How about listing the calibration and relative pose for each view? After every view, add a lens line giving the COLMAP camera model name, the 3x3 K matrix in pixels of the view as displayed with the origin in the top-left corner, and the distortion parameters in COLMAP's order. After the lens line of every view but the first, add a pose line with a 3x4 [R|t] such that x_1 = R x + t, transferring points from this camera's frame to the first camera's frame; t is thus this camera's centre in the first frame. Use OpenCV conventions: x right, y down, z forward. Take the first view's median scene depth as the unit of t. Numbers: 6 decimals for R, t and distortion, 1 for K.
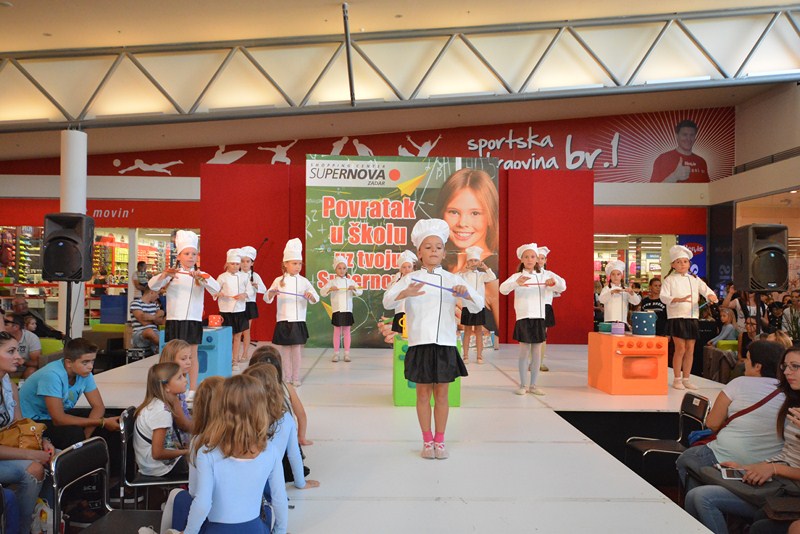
lens RADIAL K [[645.9, 0, 403.0], [0, 645.9, 268.5], [0, 0, 1]] dist [0.016294, -0.003547]
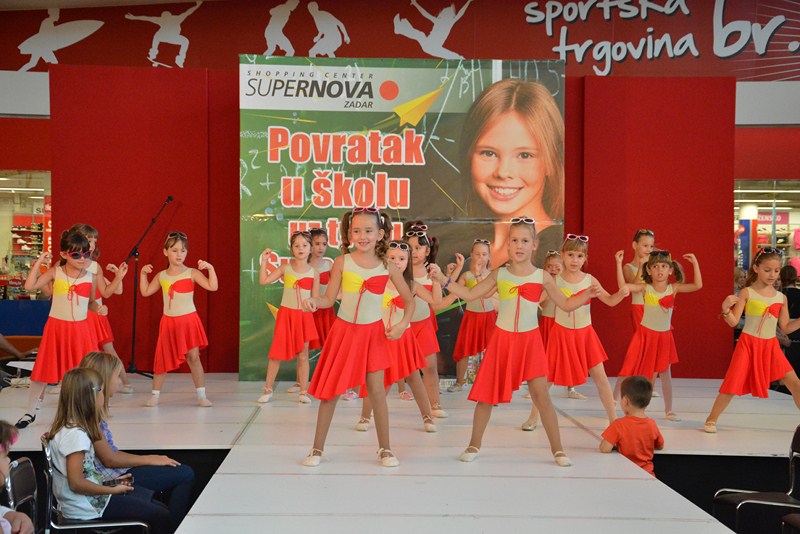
lens RADIAL K [[1367.0, 0, 404.9], [0, 1367.0, 262.8], [0, 0, 1]] dist [0.352991, 0.000000]
pose [[0.999997, -0.000895, 0.002337, -0.000984], [0.000864, 0.999917, 0.012863, -0.001632], [-0.002349, -0.012861, 0.999915, -0.166072]]
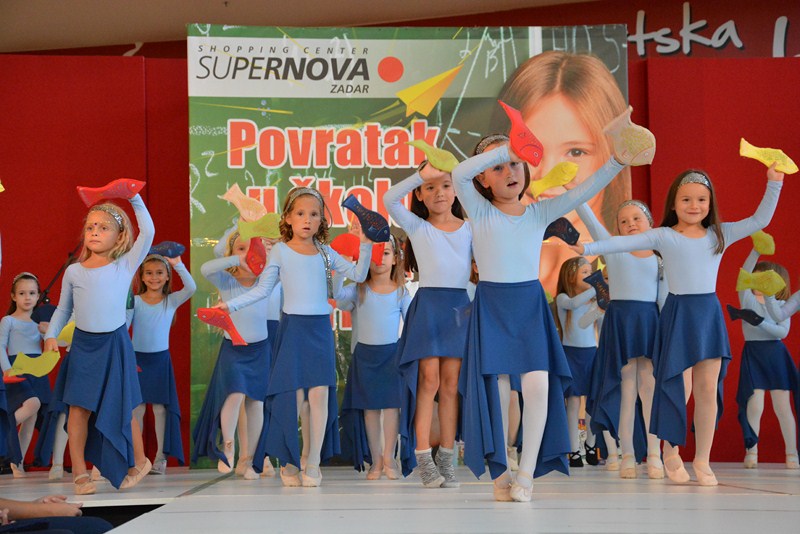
lens RADIAL K [[1544.5, 0, 405.6], [0, 1544.5, 265.8], [0, 0, 1]] dist [0.411234, 0.000000]
pose [[0.999561, -0.021271, 0.020642, -0.017156], [0.023005, 0.995876, -0.087755, 0.050867], [-0.018690, 0.088192, 0.995928, -0.027990]]
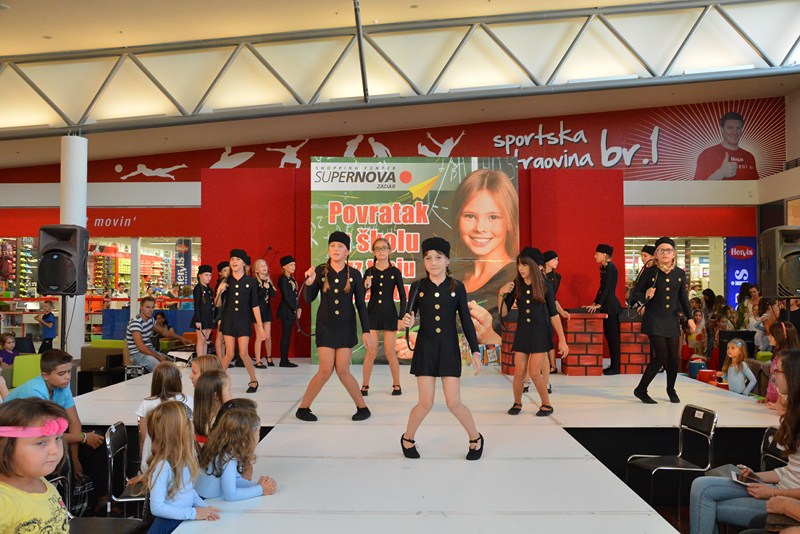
lens RADIAL K [[719.6, 0, 408.4], [0, 719.6, 263.3], [0, 0, 1]] dist [-0.071567, 0.074894]
pose [[0.999326, -0.011744, -0.034789, 0.015740], [0.011068, 0.999747, -0.019584, -0.000597], [0.035011, 0.019186, 0.999203, -0.018256]]
